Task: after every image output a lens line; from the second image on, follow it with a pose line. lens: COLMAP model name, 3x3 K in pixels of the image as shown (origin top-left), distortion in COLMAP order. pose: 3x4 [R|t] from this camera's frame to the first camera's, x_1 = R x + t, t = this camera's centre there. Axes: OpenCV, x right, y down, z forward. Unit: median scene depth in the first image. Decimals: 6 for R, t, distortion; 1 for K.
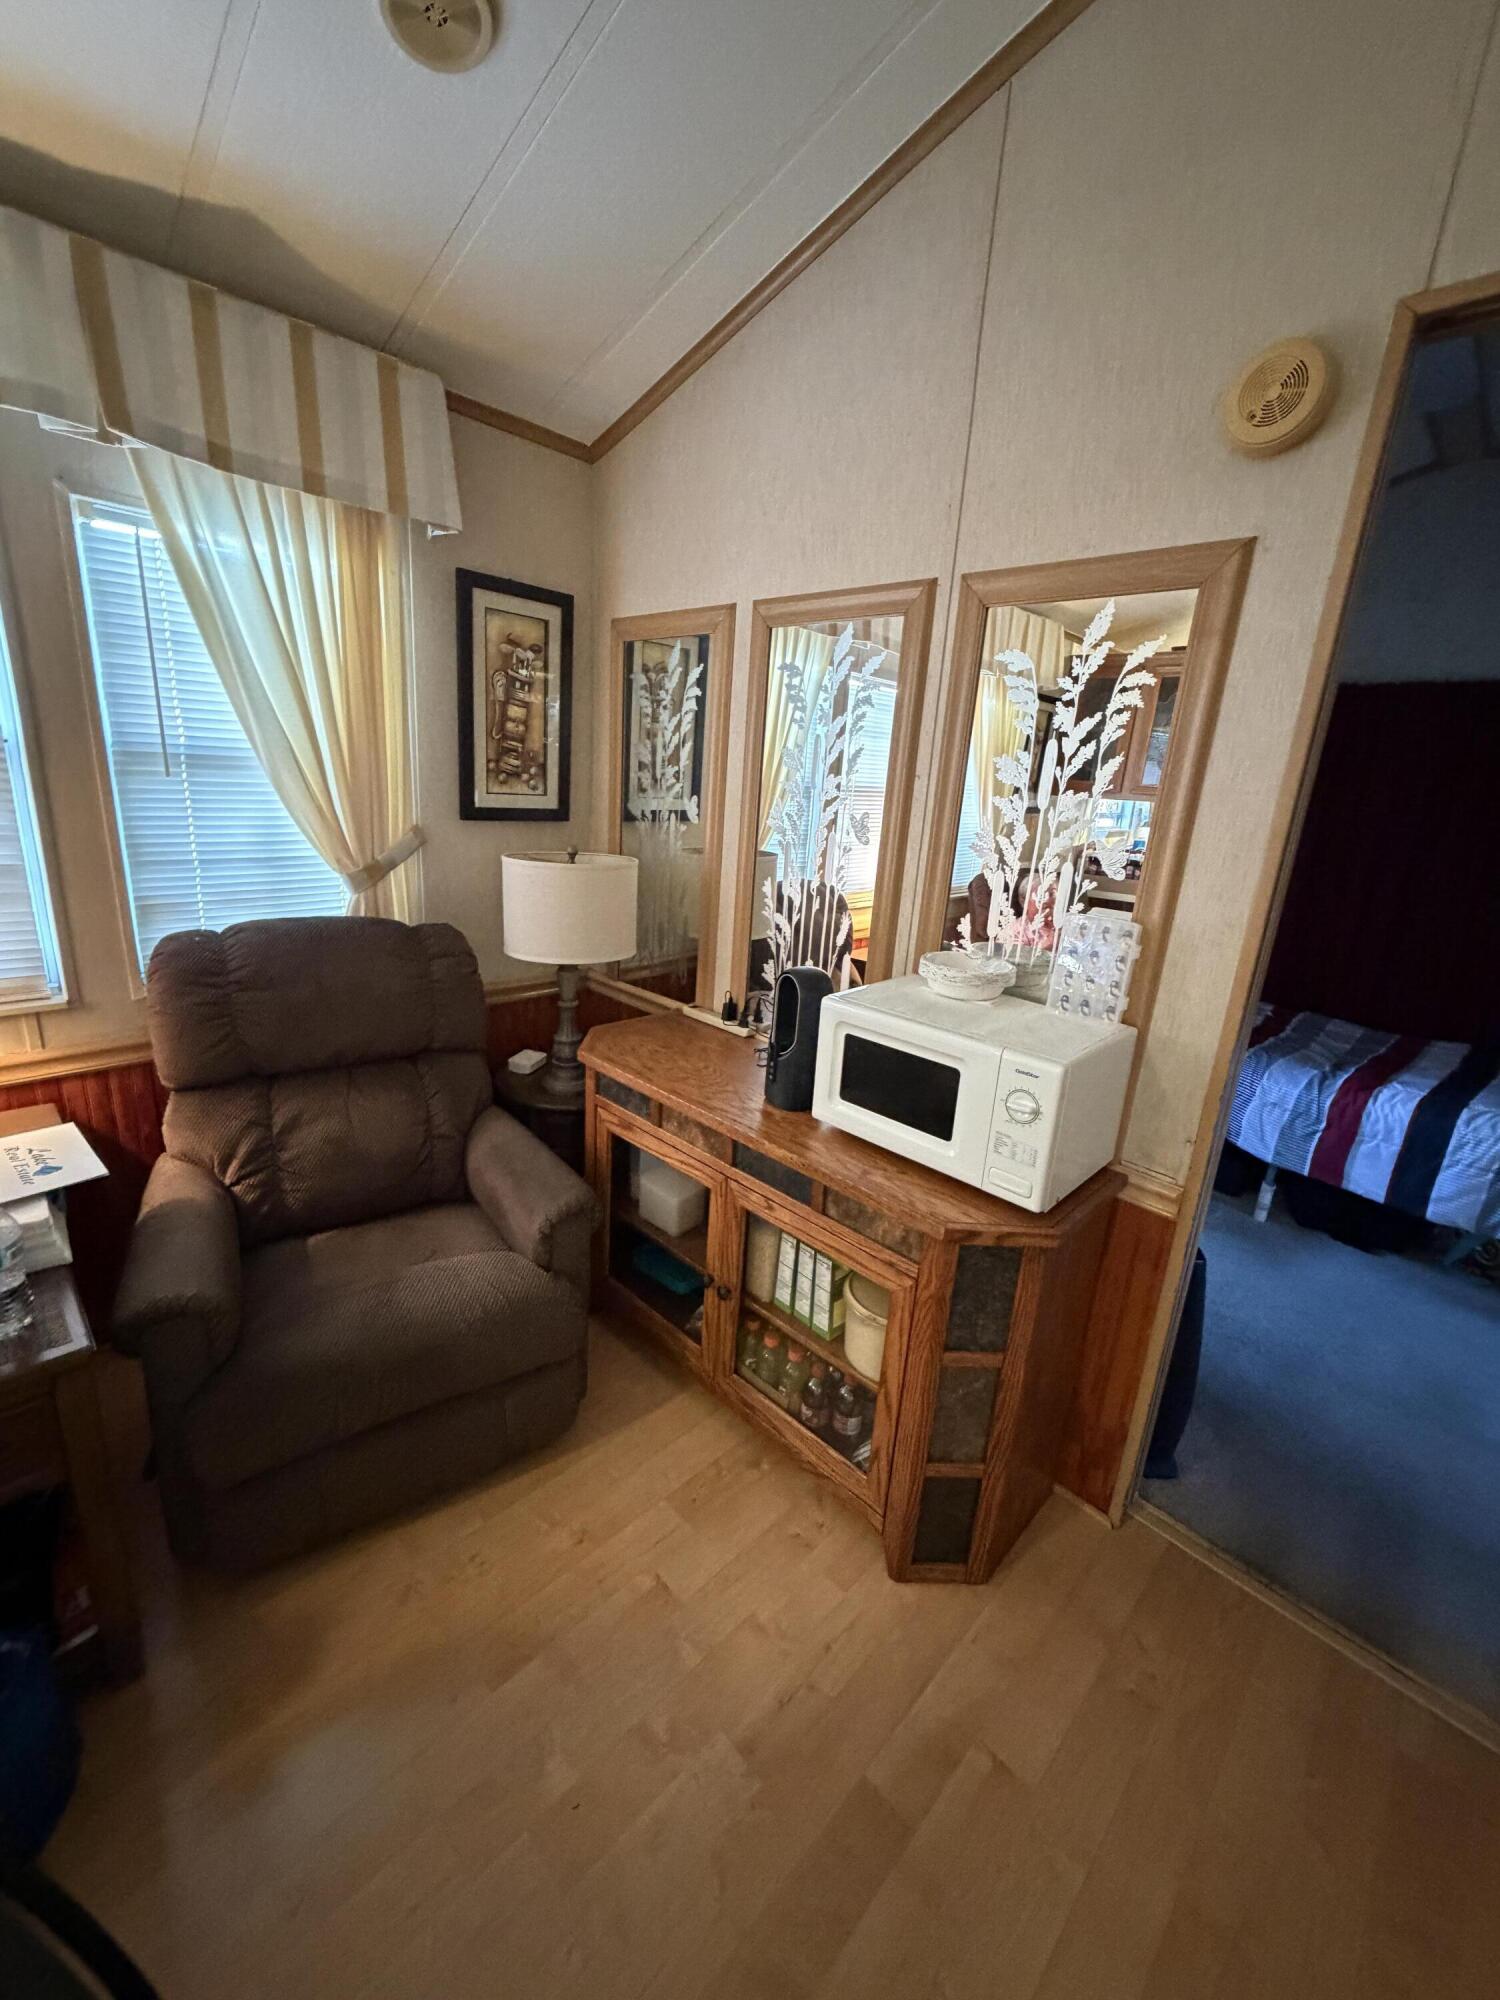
lens RADIAL K [[798.4, 0, 751.8], [0, 798.4, 991.2], [0, 0, 1]] dist [0.000689, 0.000036]
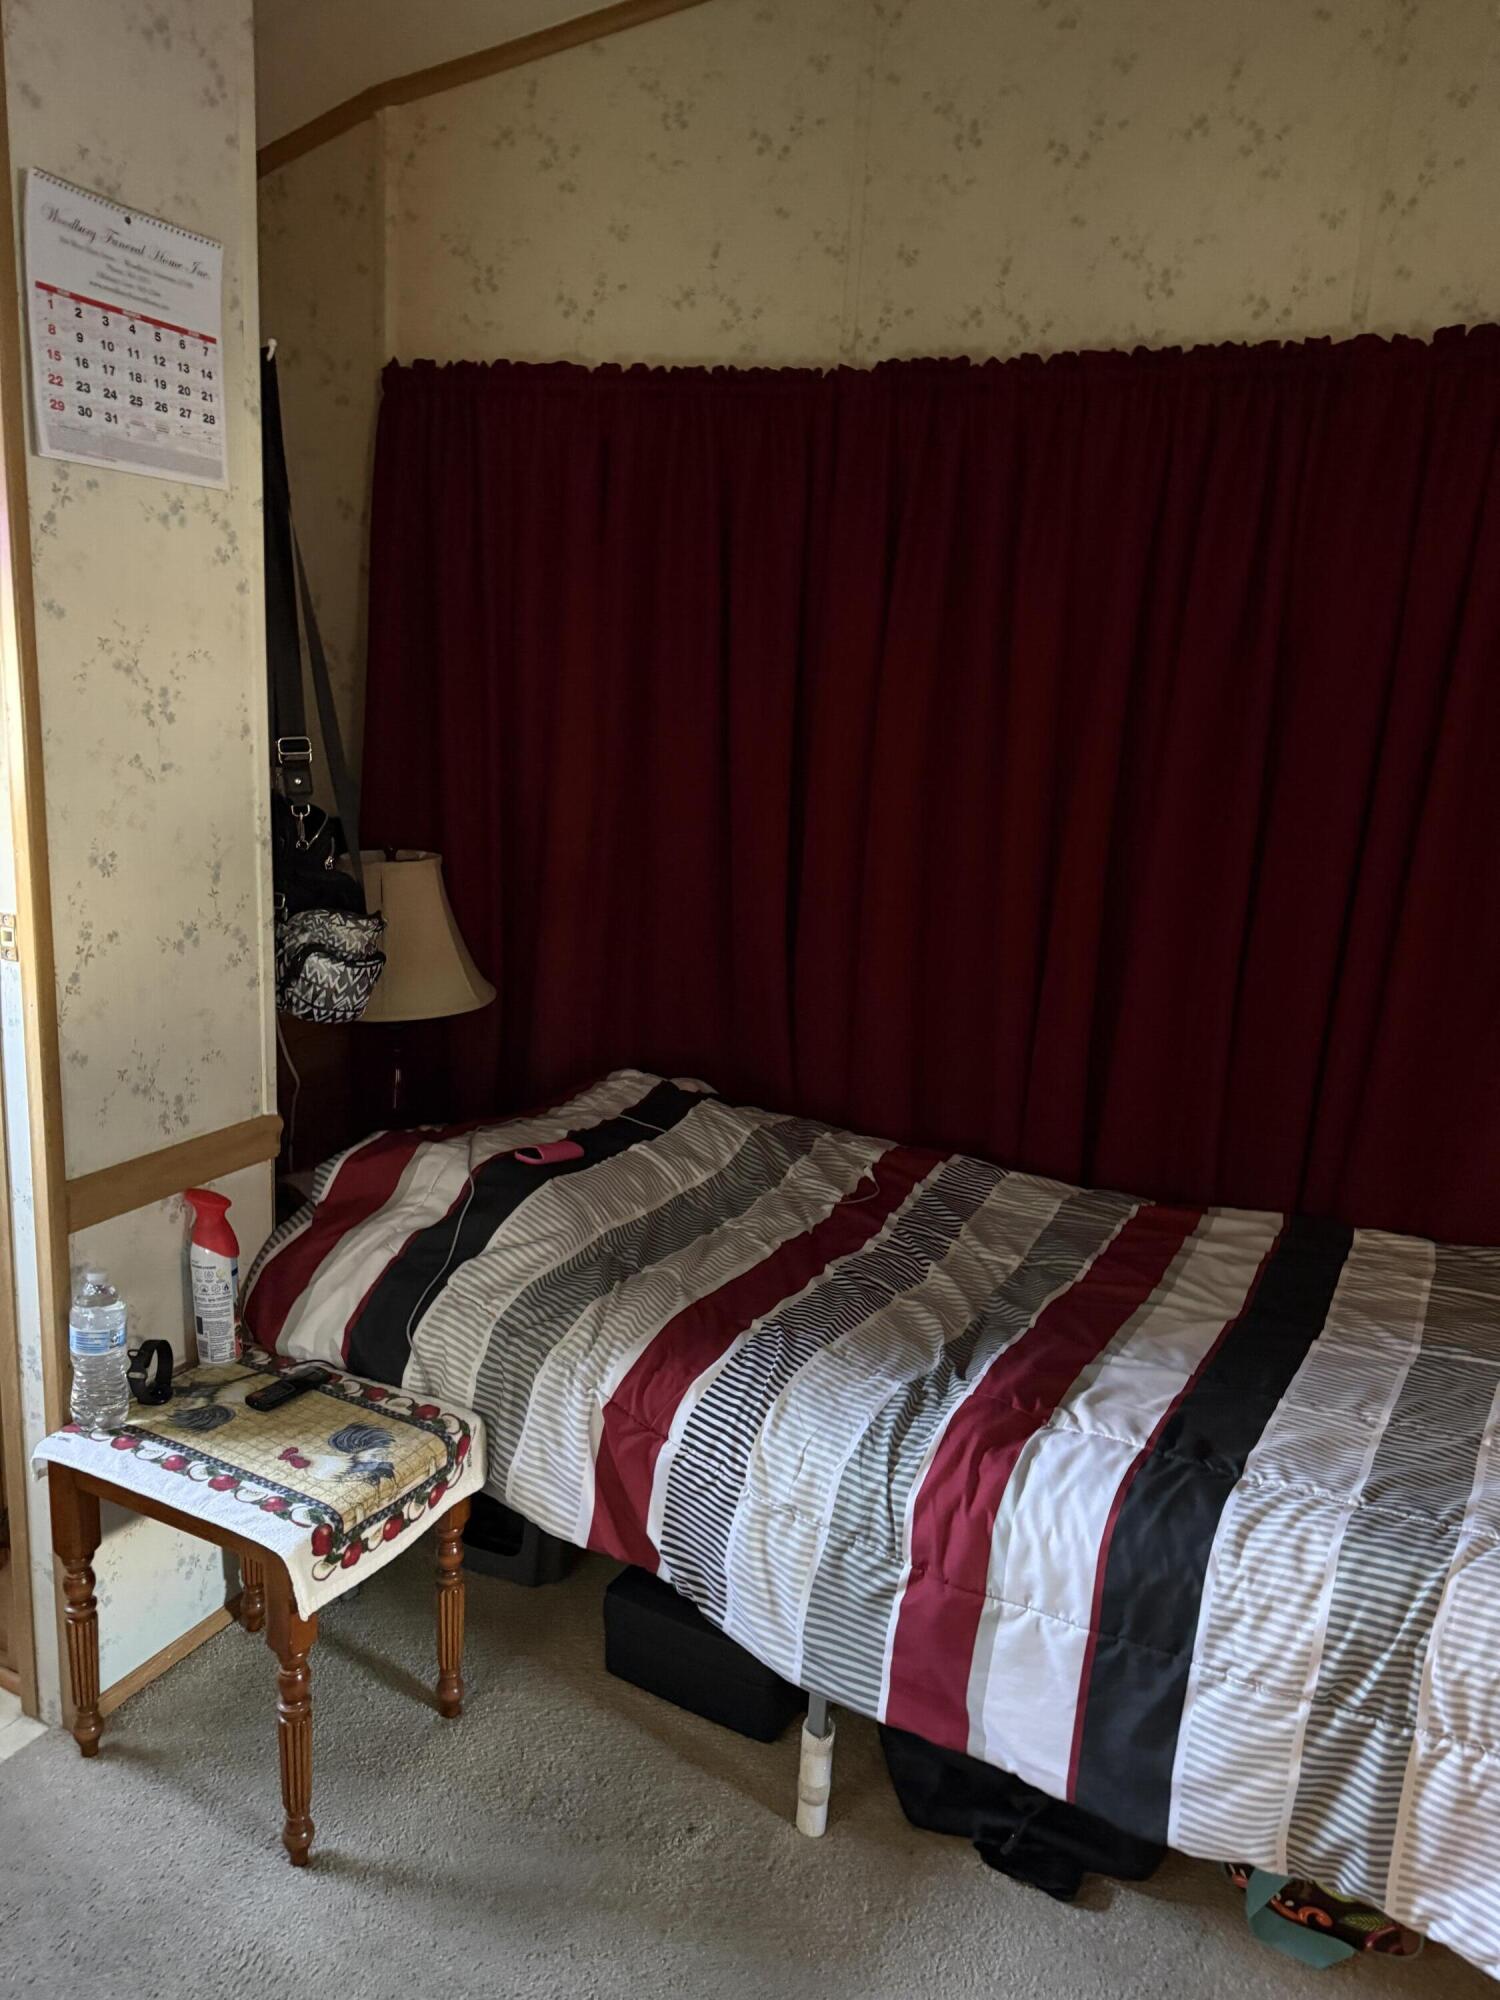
lens RADIAL K [[1424.4, 0, 750.0], [0, 1424.4, 1000.0], [0, 0, 1]] dist [0.000423, -0.000210]
pose [[0.945048, -0.089754, 0.314371, 0.285586], [0.101961, 0.994532, -0.022568, -0.036664], [-0.310627, 0.053381, 0.949032, 0.258320]]
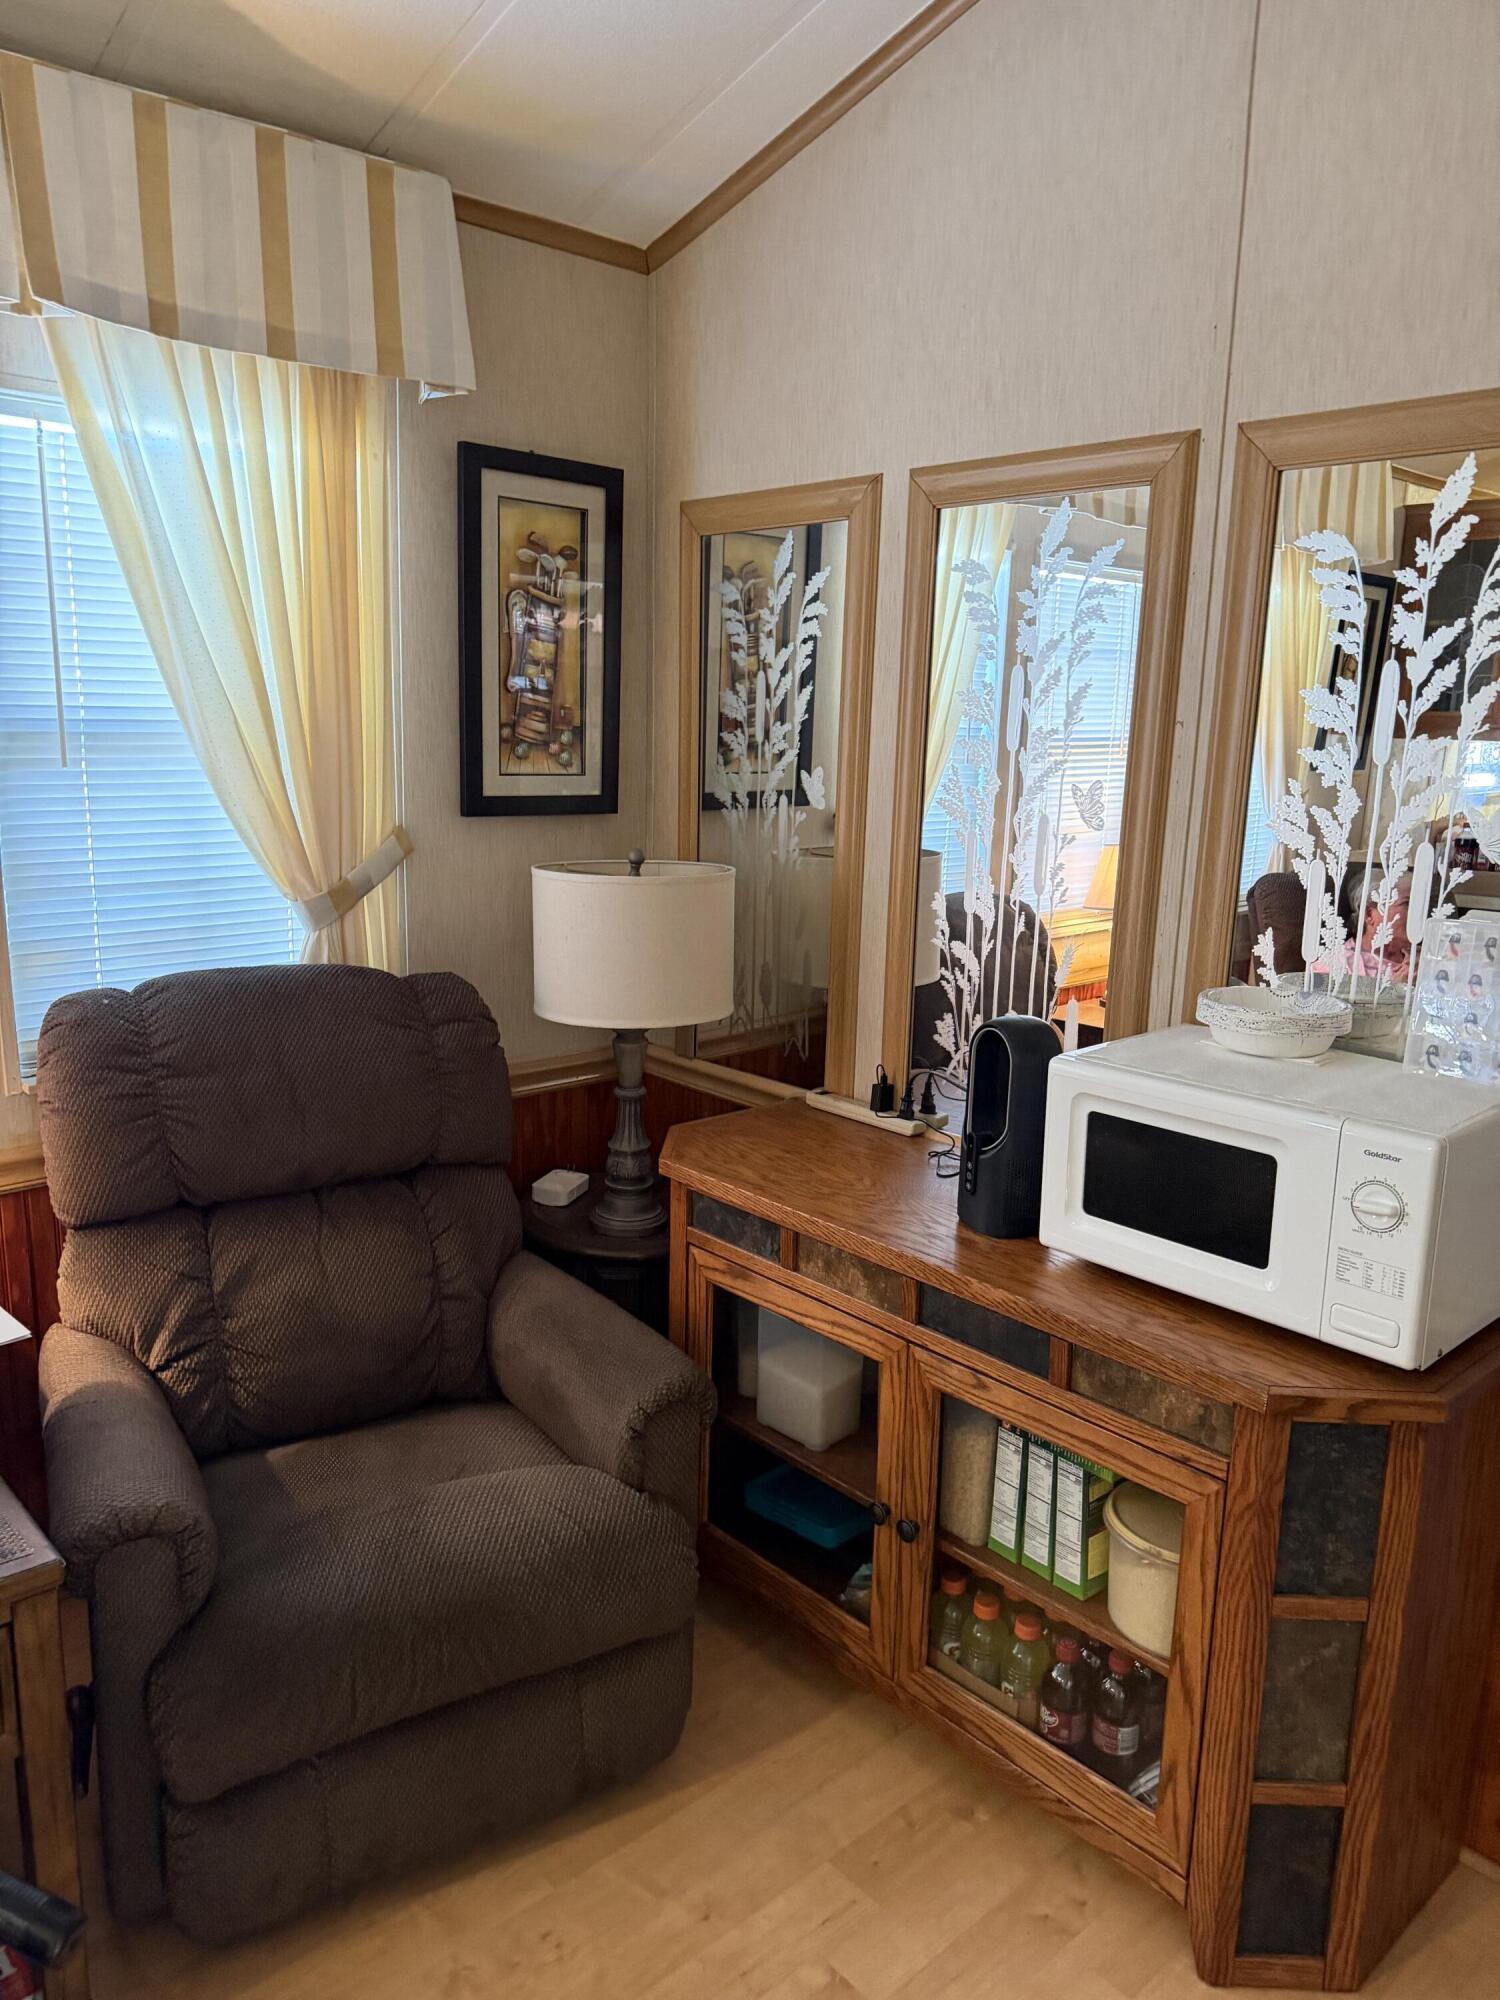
lens RADIAL K [[1422.9, 0, 750.0], [0, 1422.9, 1000.0], [0, 0, 1]] dist [0.044649, -0.052836]
pose [[0.997566, -0.028782, -0.063517, -0.077663], [0.024233, 0.997163, -0.071263, 0.033965], [0.065387, 0.069550, 0.995433, -0.179879]]
